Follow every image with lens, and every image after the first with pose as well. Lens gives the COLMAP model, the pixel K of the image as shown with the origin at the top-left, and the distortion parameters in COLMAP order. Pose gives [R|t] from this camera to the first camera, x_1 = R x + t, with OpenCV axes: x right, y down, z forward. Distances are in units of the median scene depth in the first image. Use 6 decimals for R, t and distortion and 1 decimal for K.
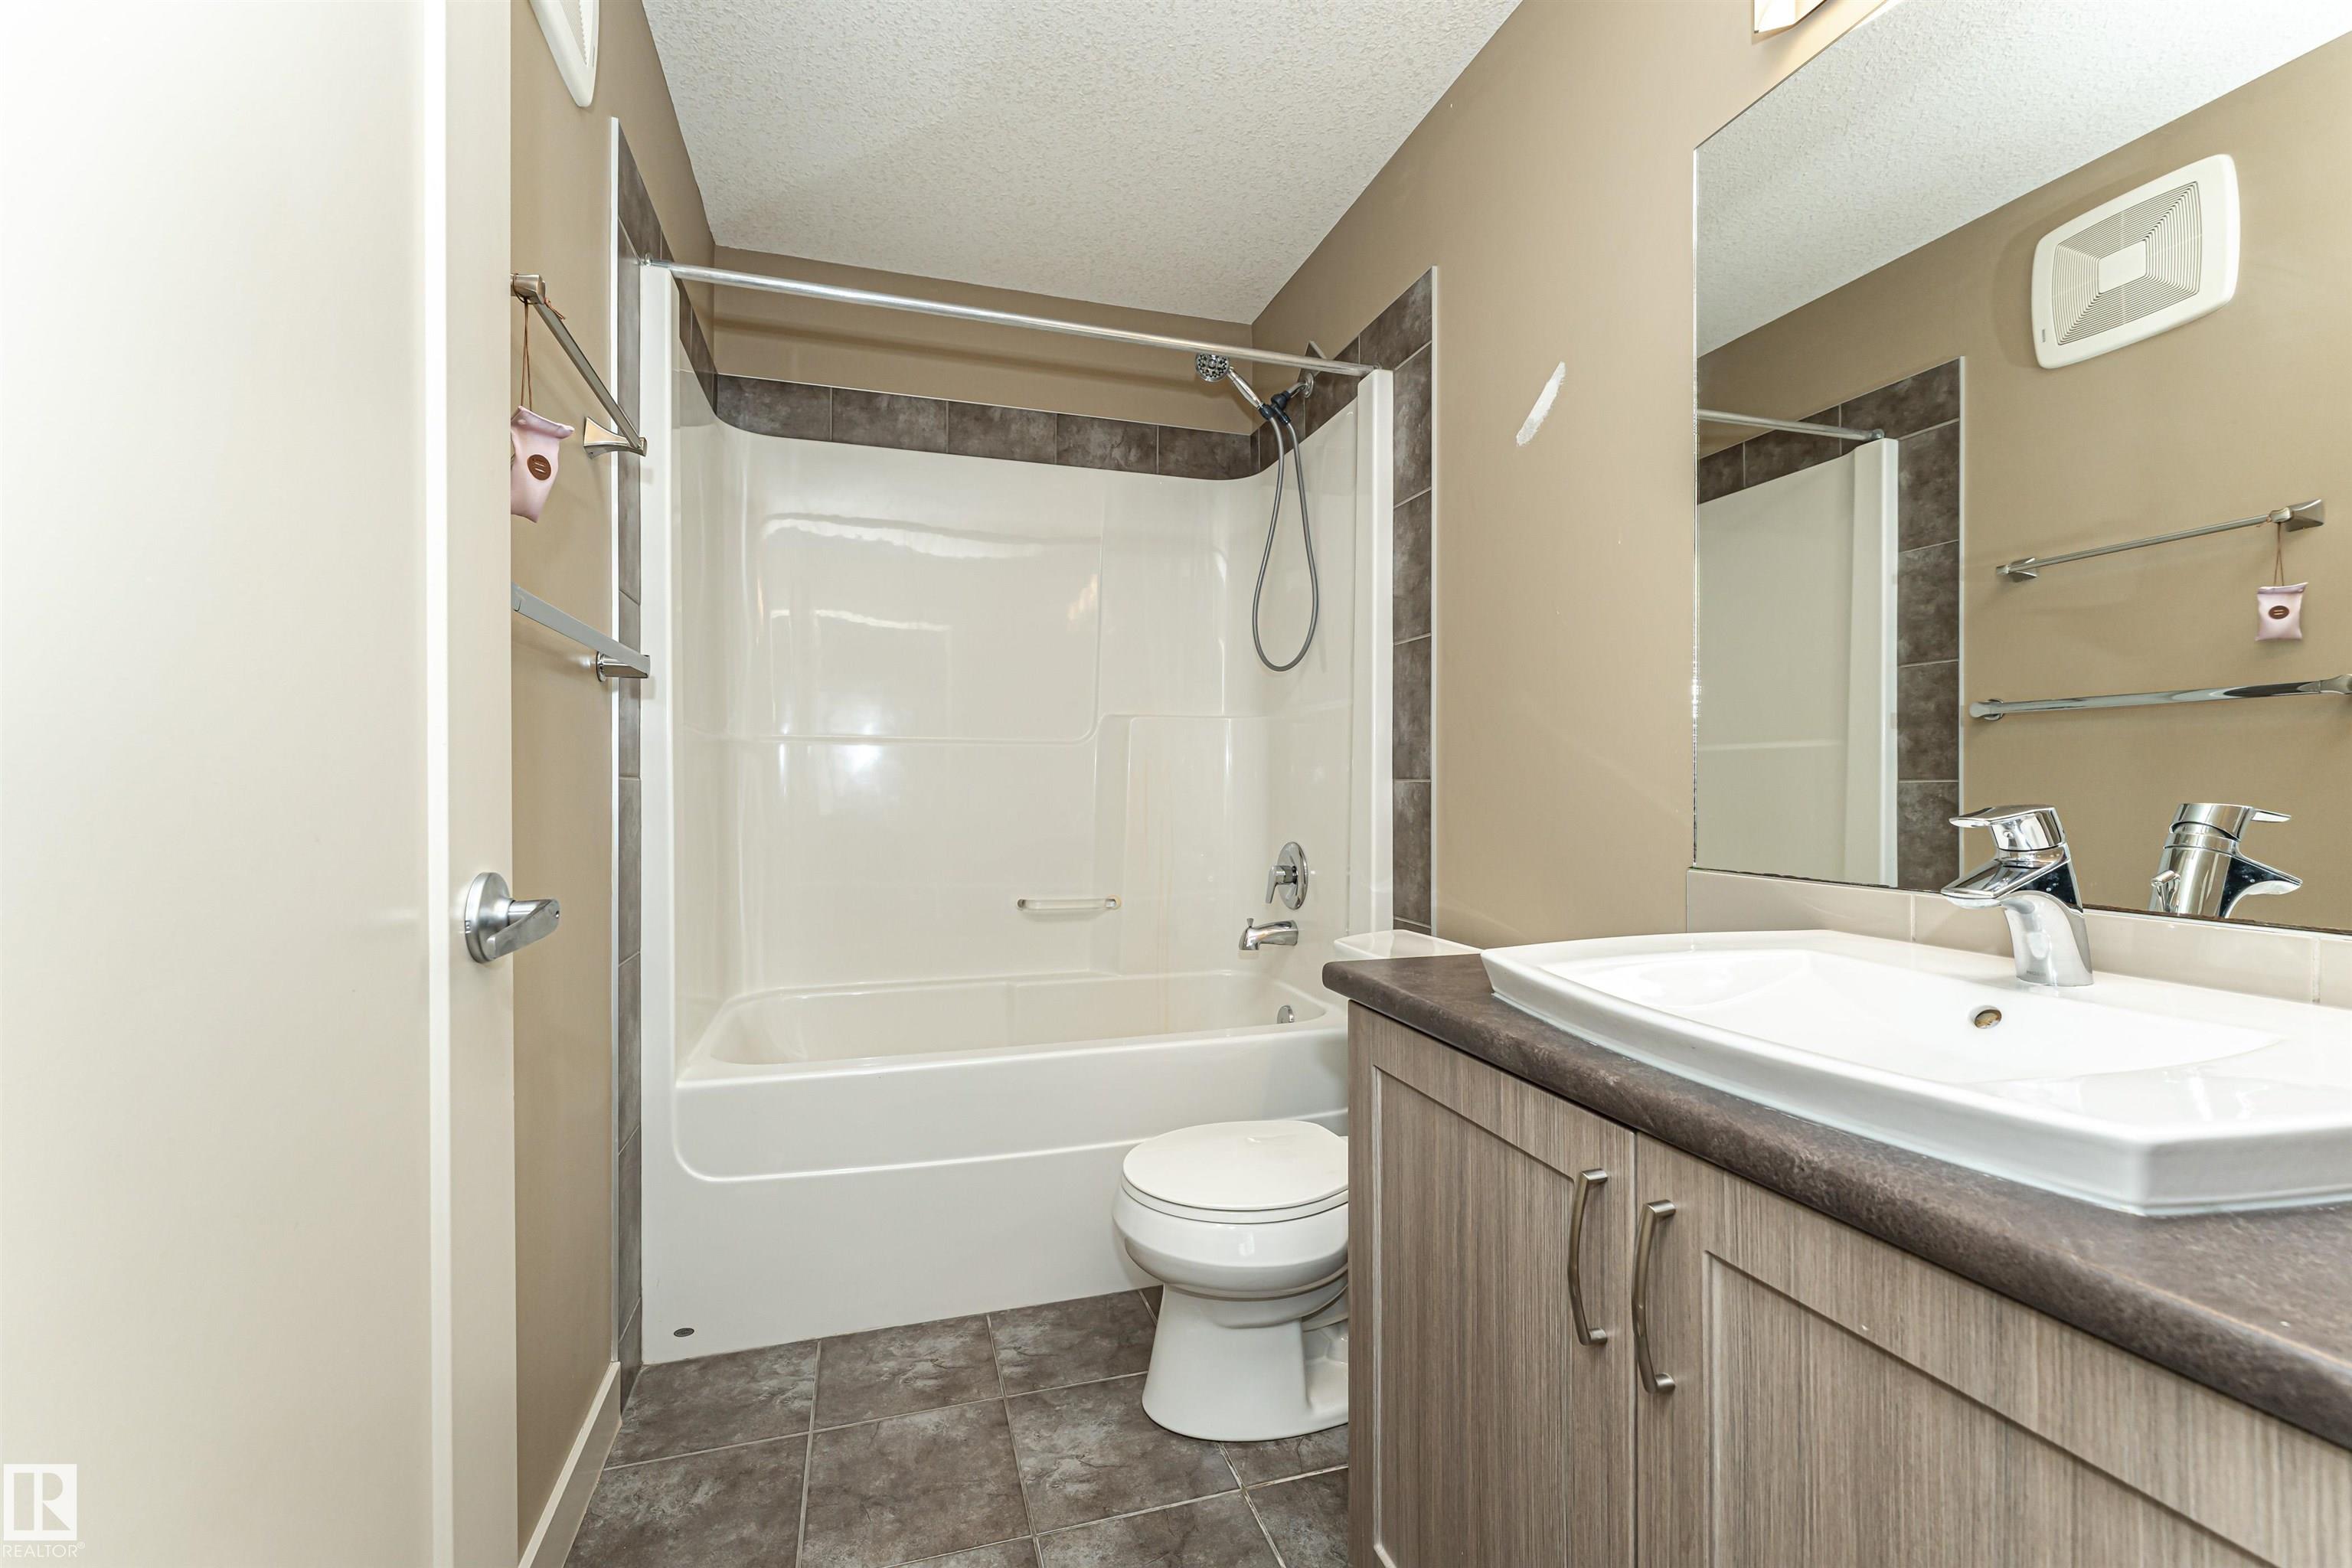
lens RADIAL K [[939.3, 0, 1168.3], [0, 939.3, 787.9], [0, 0, 1]] dist [0.008567, -0.000048]
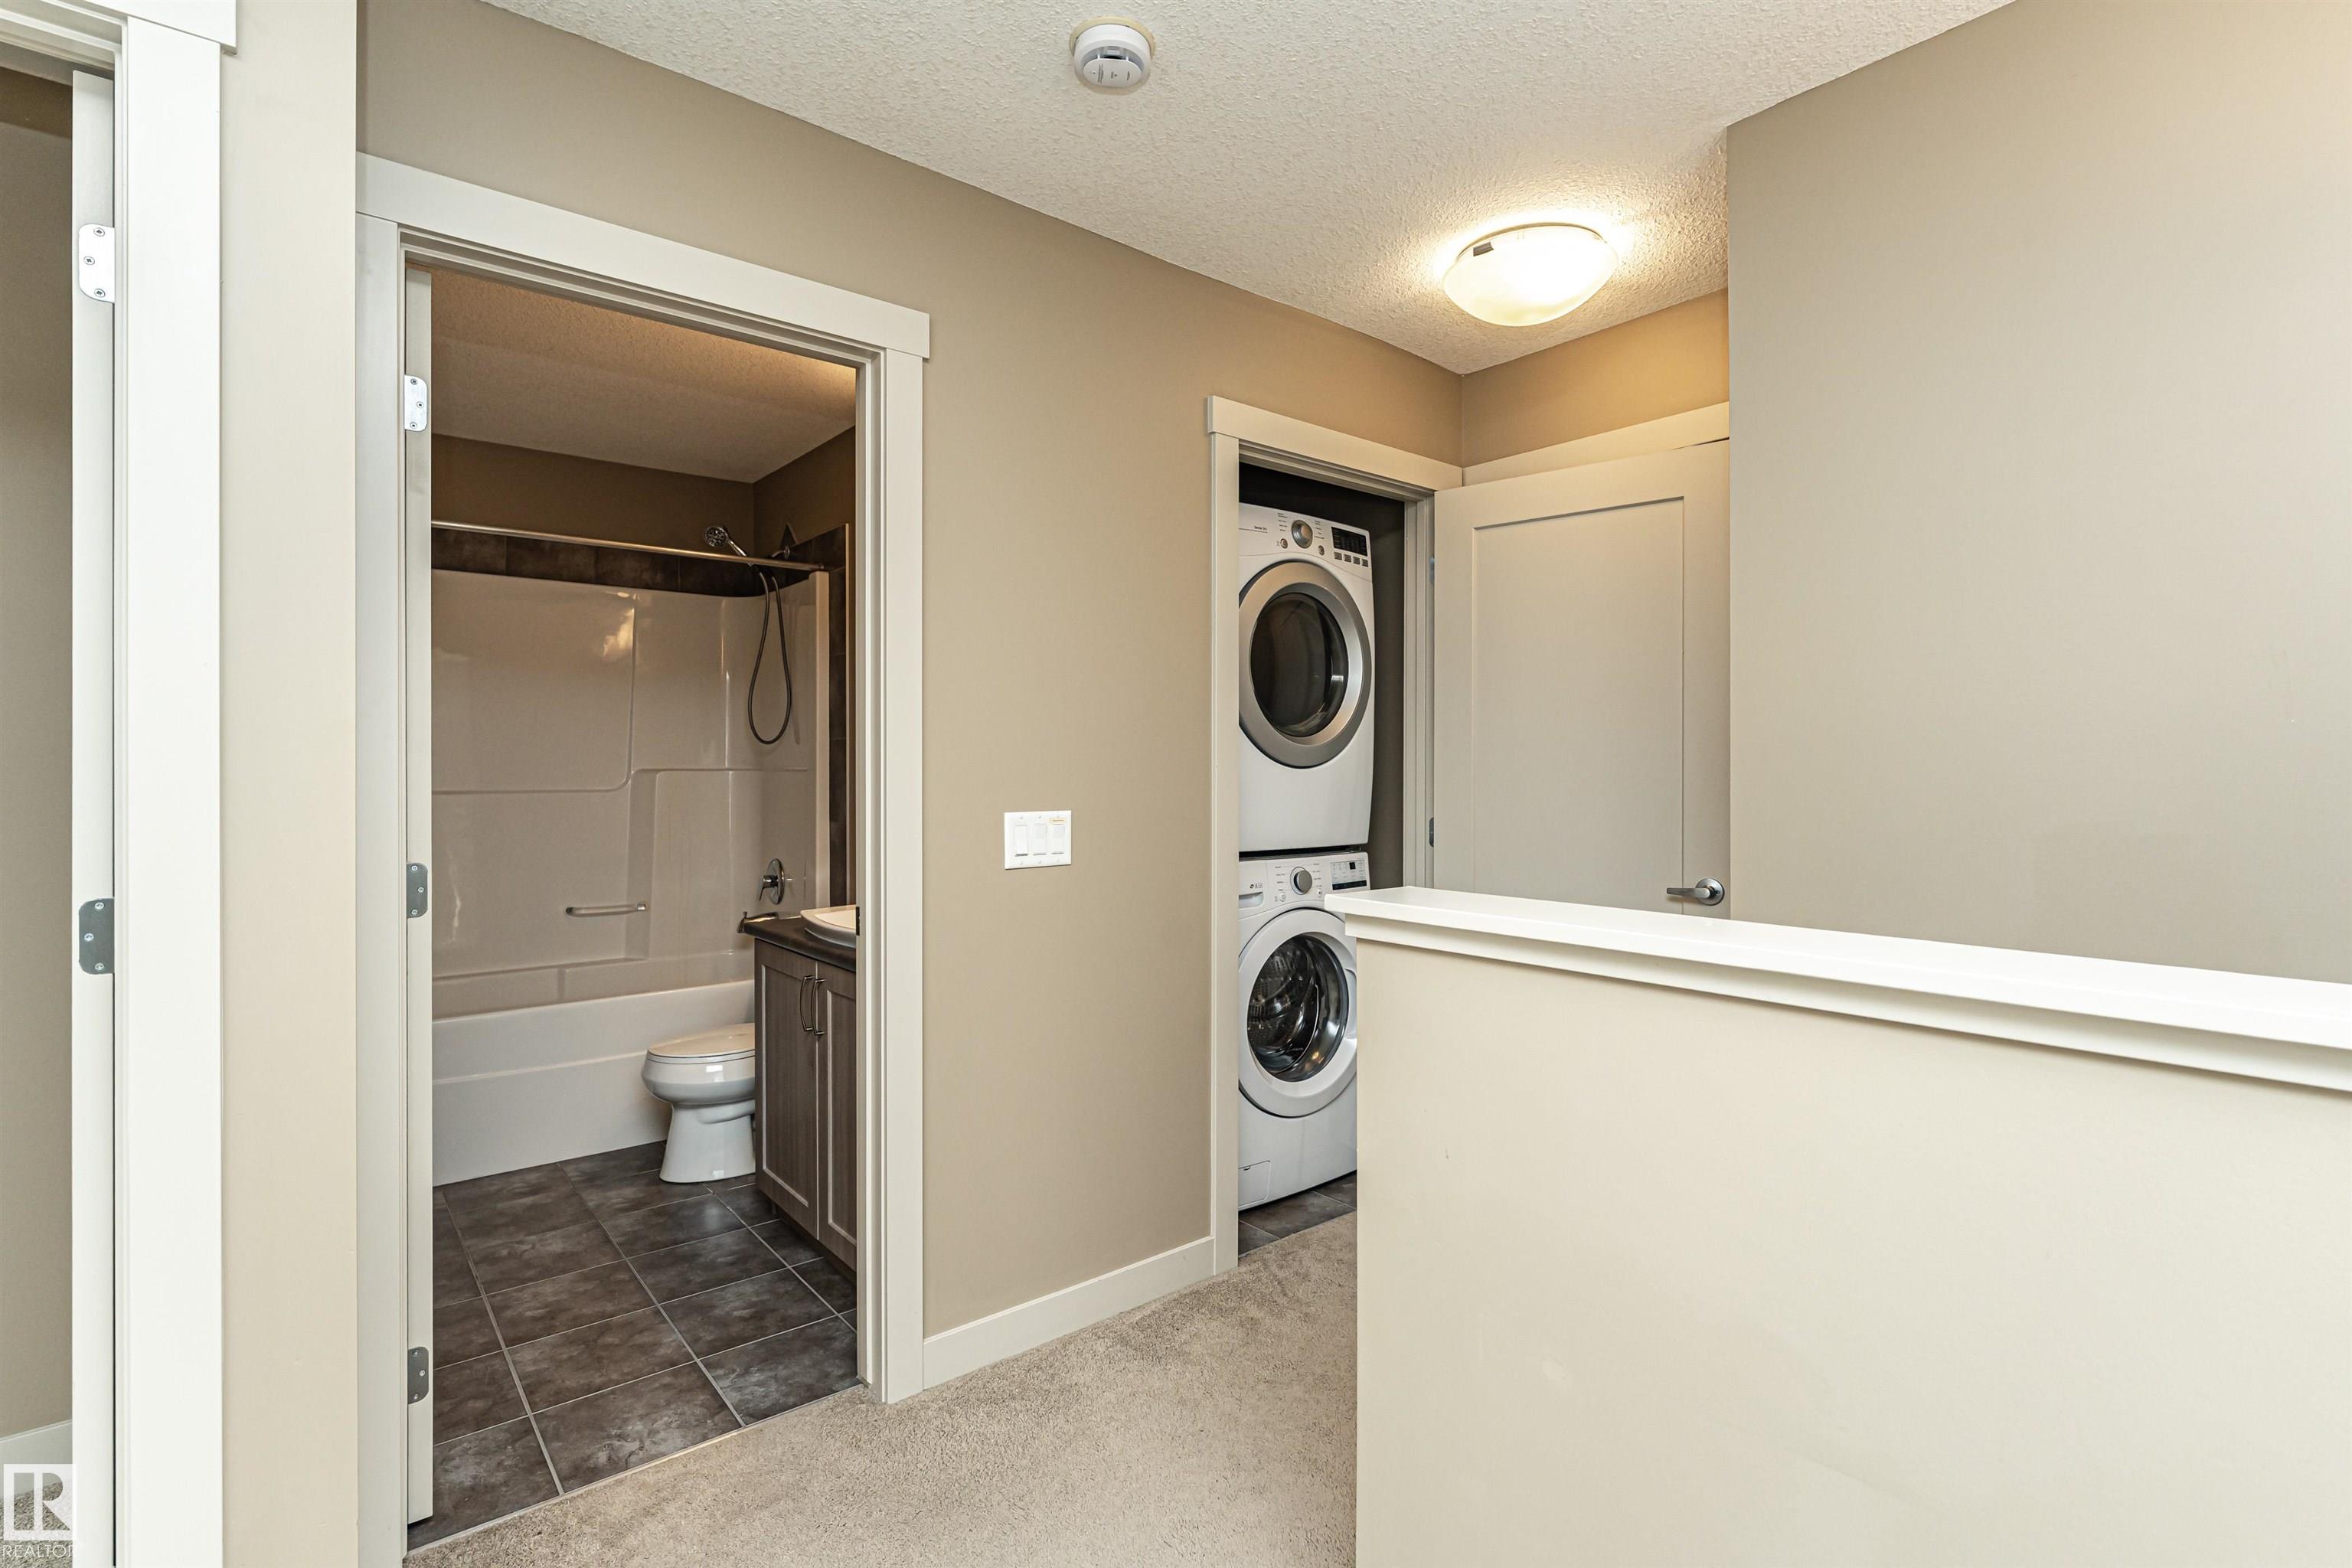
lens RADIAL K [[1098.7, 0, 1149.1], [0, 1098.7, 762.4], [0, 0, 1]] dist [0.000201, 0.000033]
pose [[0.934116, -0.004647, 0.356940, 0.089681], [0.007489, 0.999950, -0.006579, -0.110511], [-0.356892, 0.008819, 0.934104, -1.169897]]
